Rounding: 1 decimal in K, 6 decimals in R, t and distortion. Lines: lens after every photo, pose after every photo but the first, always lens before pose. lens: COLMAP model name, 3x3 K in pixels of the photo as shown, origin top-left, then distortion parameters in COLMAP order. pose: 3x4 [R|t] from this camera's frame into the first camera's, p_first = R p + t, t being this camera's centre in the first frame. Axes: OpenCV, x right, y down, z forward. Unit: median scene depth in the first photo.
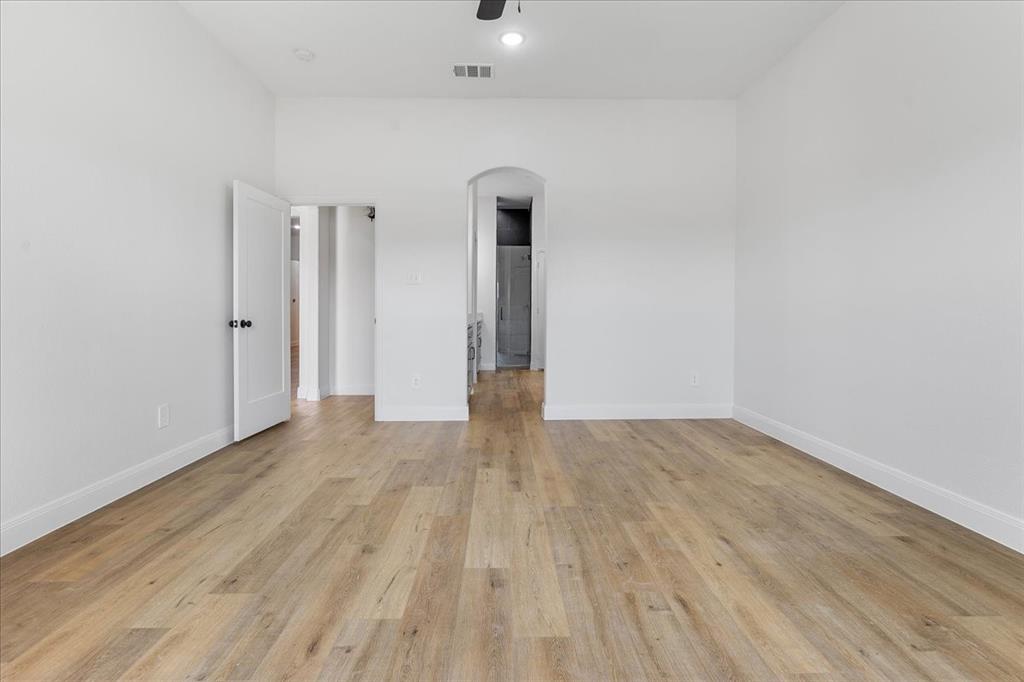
lens RADIAL K [[482.7, 0, 512.0], [0, 482.7, 341.0], [0, 0, 1]] dist [0.000318, 0.000196]
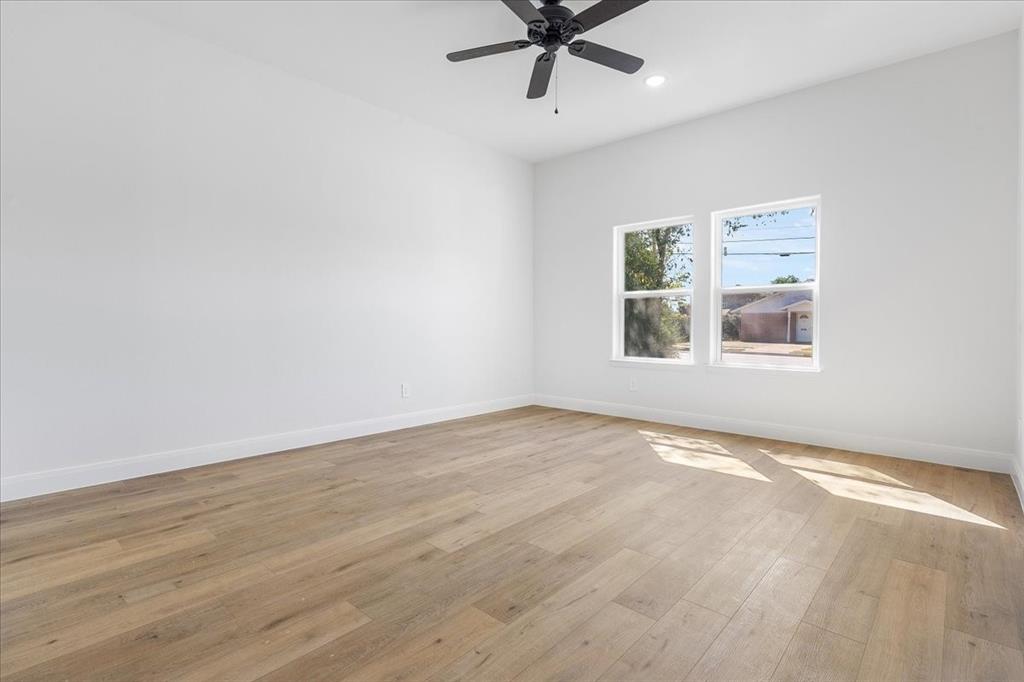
lens RADIAL K [[482.7, 0, 512.0], [0, 482.7, 341.0], [0, 0, 1]] dist [0.000318, 0.000196]
pose [[-0.715470, -0.026183, 0.698153, -0.761133], [0.038916, 0.996252, 0.077244, -0.107297], [-0.697559, 0.082436, -0.711770, 1.761193]]
